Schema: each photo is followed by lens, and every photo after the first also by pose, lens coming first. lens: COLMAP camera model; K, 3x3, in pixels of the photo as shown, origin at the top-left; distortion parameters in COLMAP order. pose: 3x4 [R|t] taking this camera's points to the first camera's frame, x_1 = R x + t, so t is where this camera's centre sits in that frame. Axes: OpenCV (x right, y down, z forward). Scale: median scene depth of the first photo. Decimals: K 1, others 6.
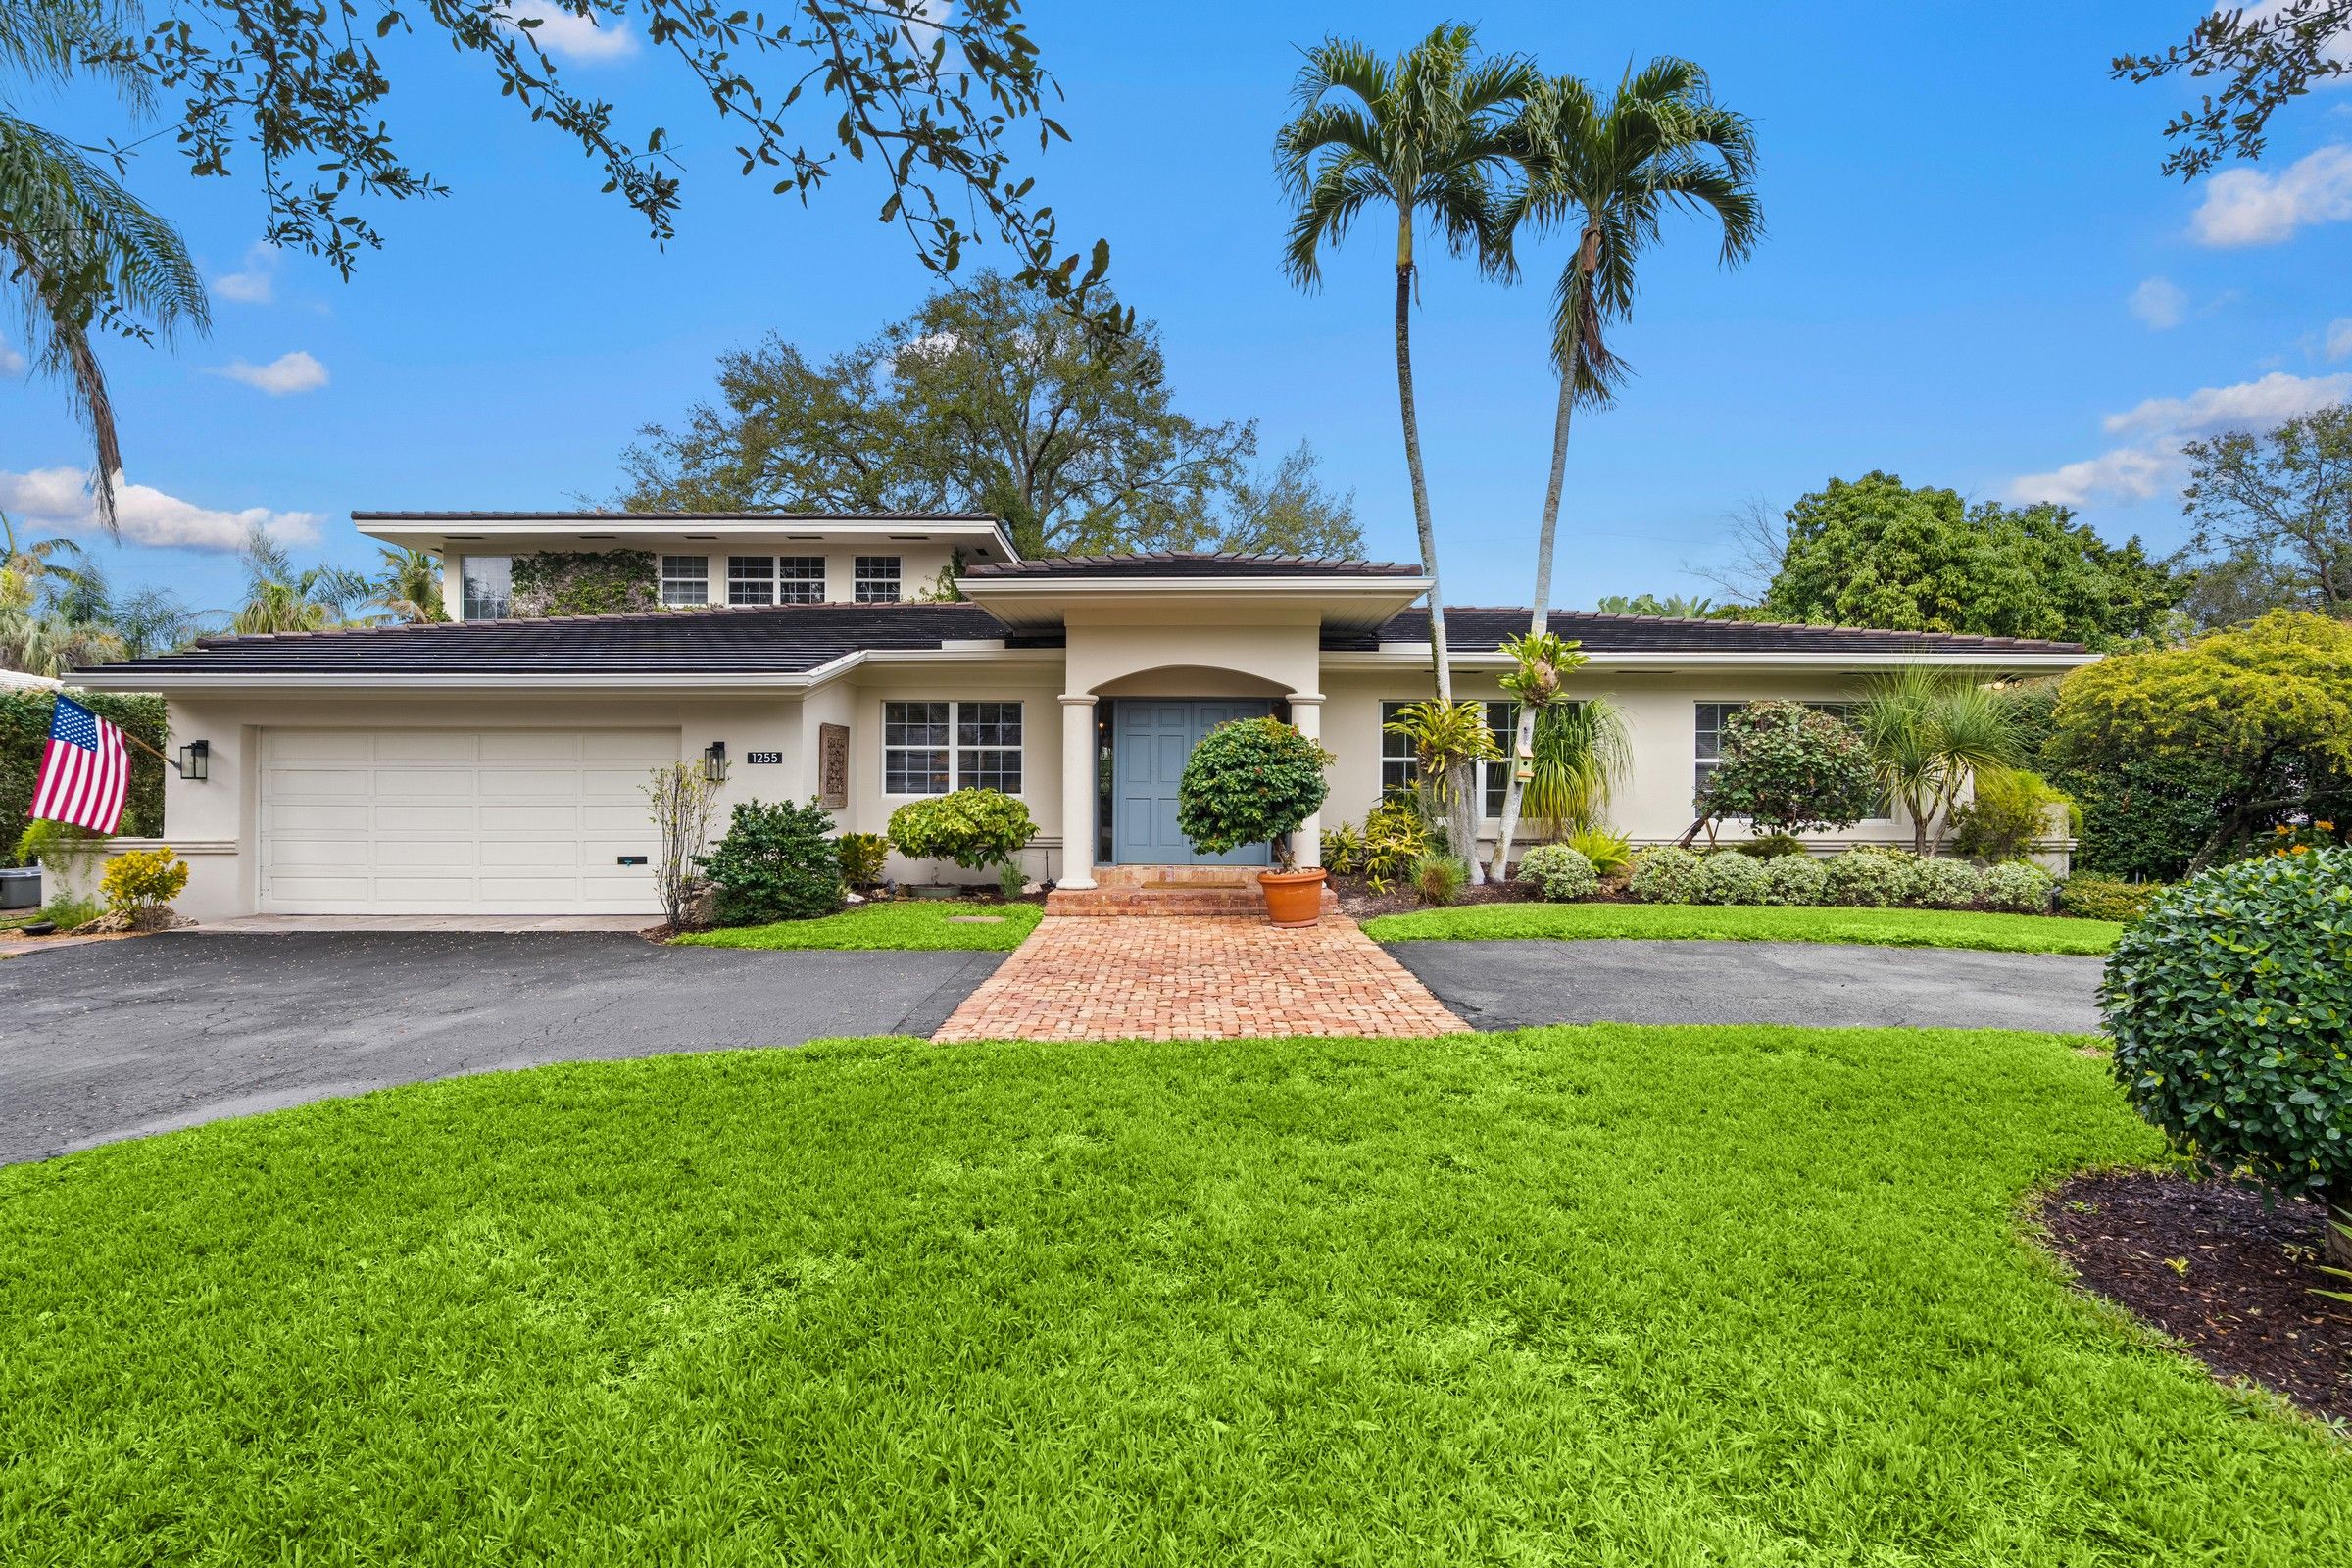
lens RADIAL K [[1152.0, 0, 1175.6], [0, 1152.0, 787.8], [0, 0, 1]] dist [-0.004632, 0.003135]
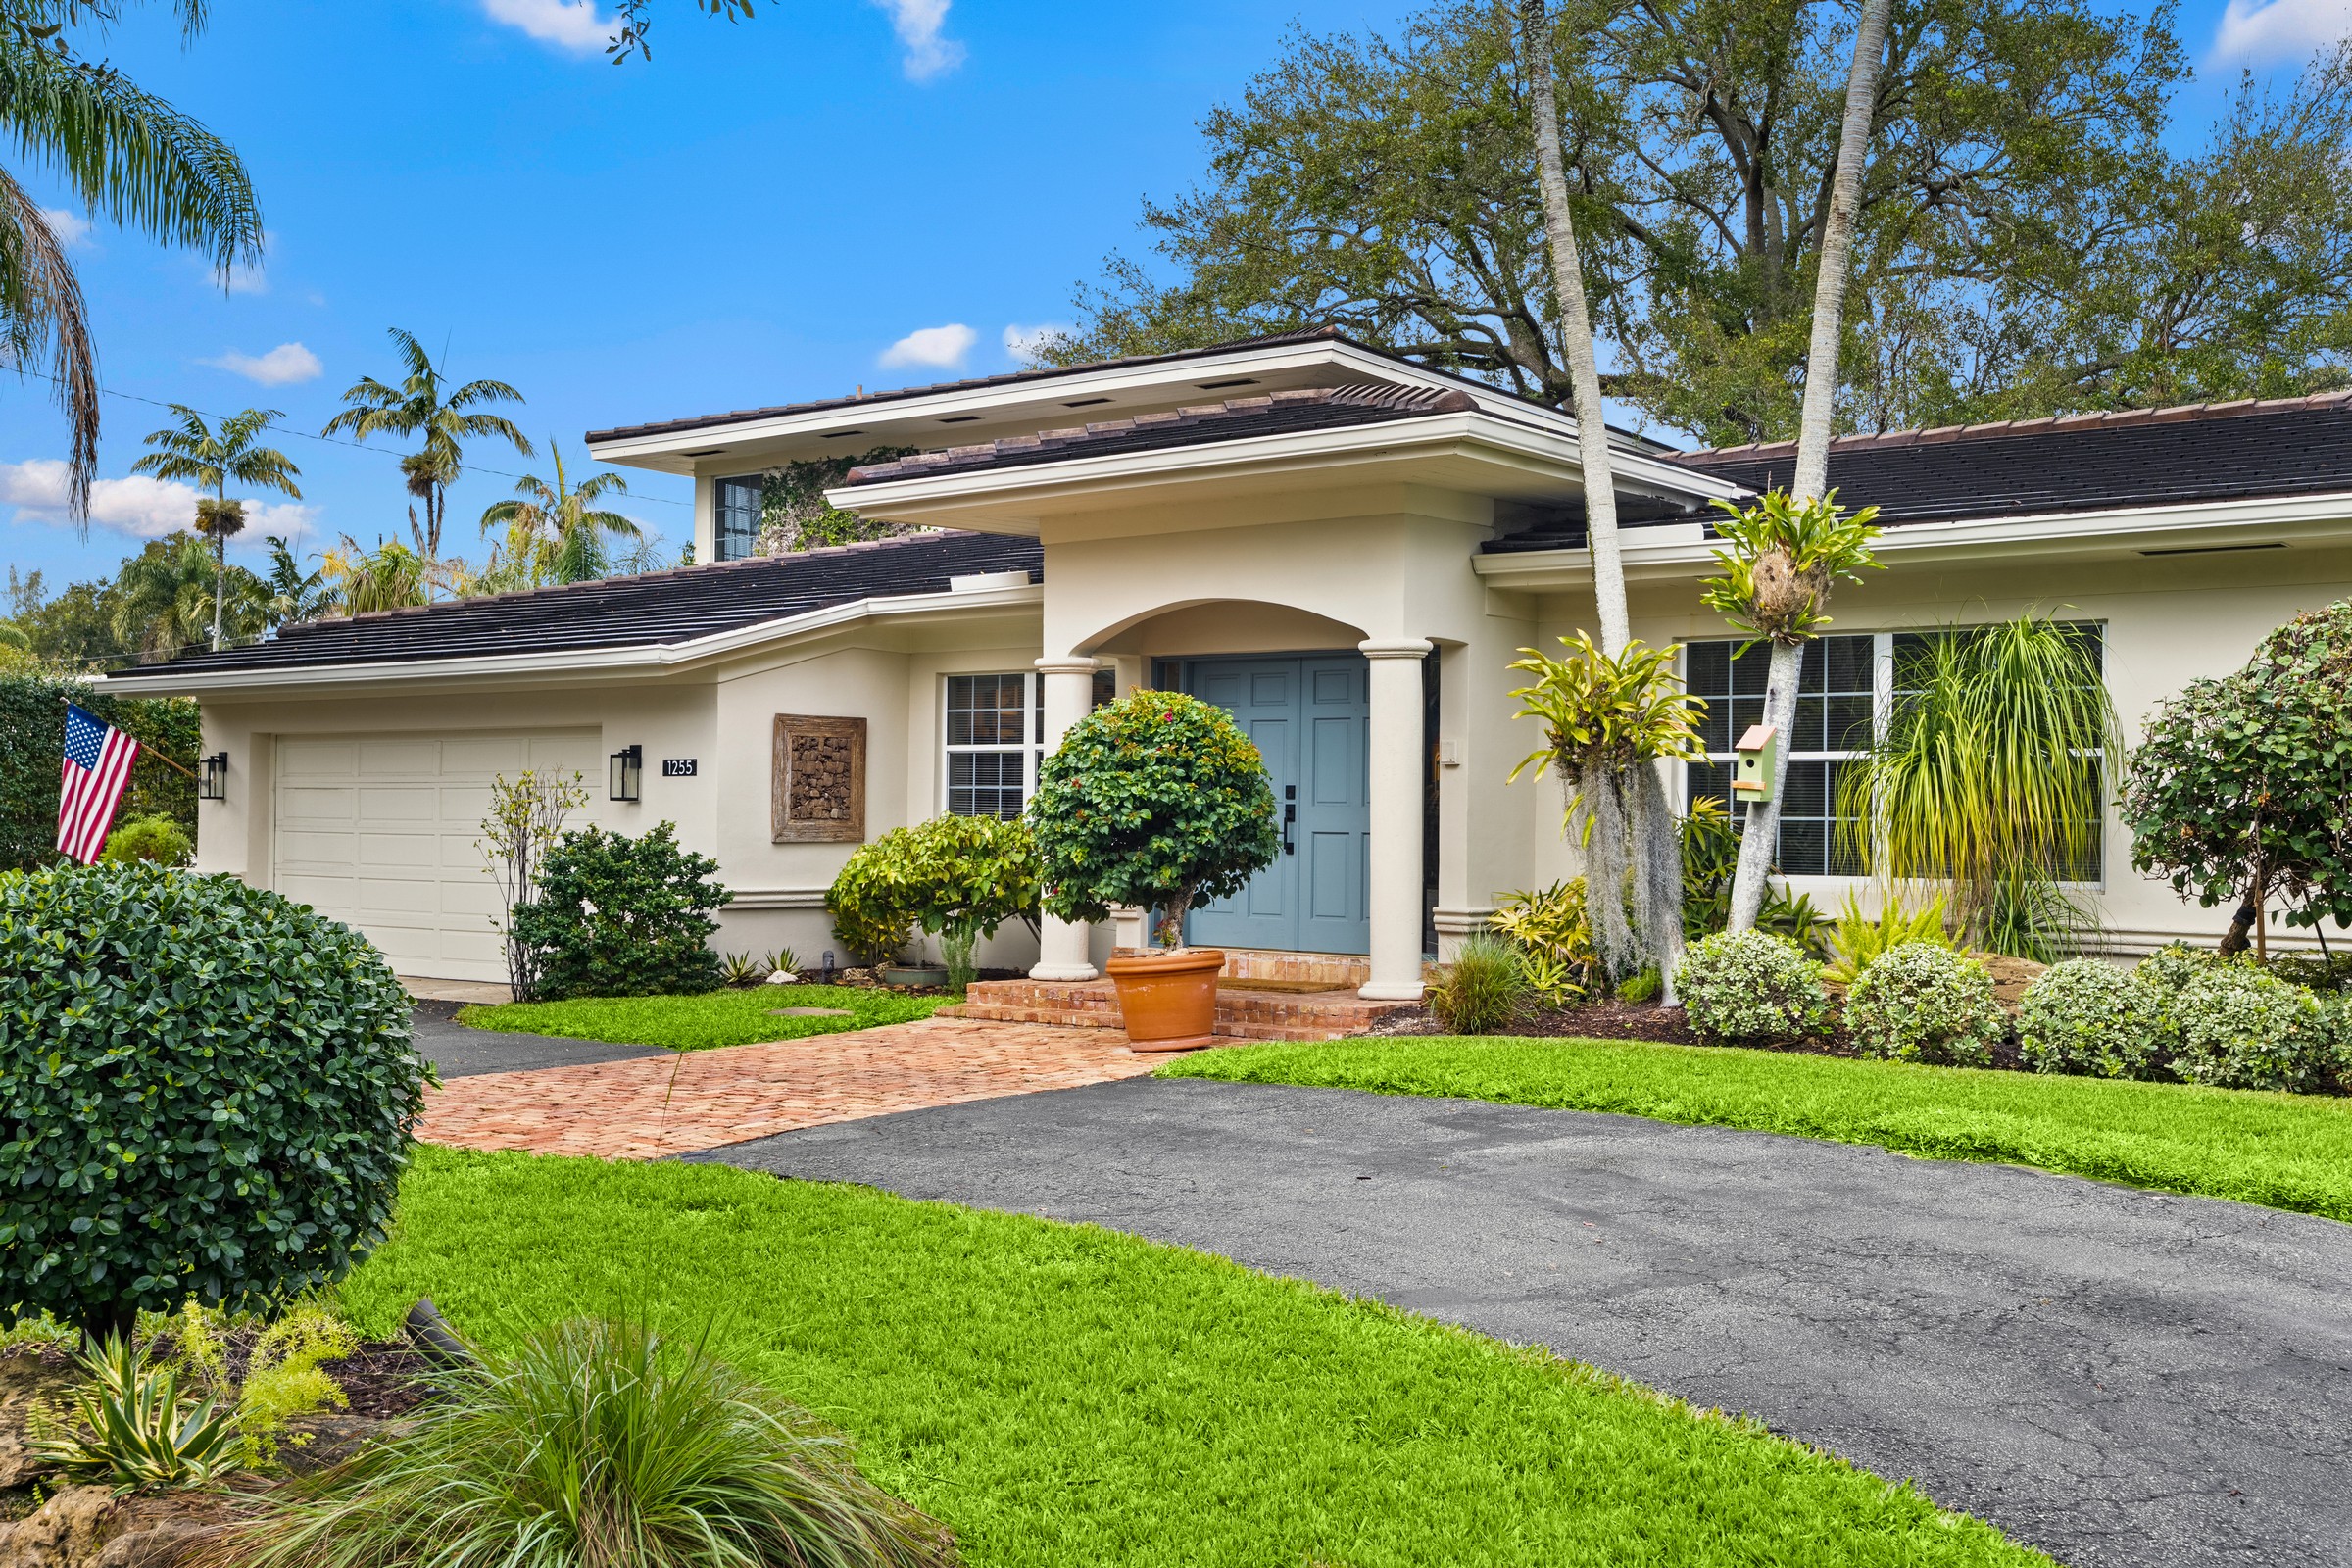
lens RADIAL K [[2402.6, 0, 1174.0], [0, 2402.6, 783.9], [0, 0, 1]] dist [-0.012316, 0.000000]
pose [[0.790705, -0.005031, -0.612177, 0.734108], [-0.004111, 0.999900, -0.013528, 0.002053], [0.612183, 0.013213, 0.790605, 0.038915]]
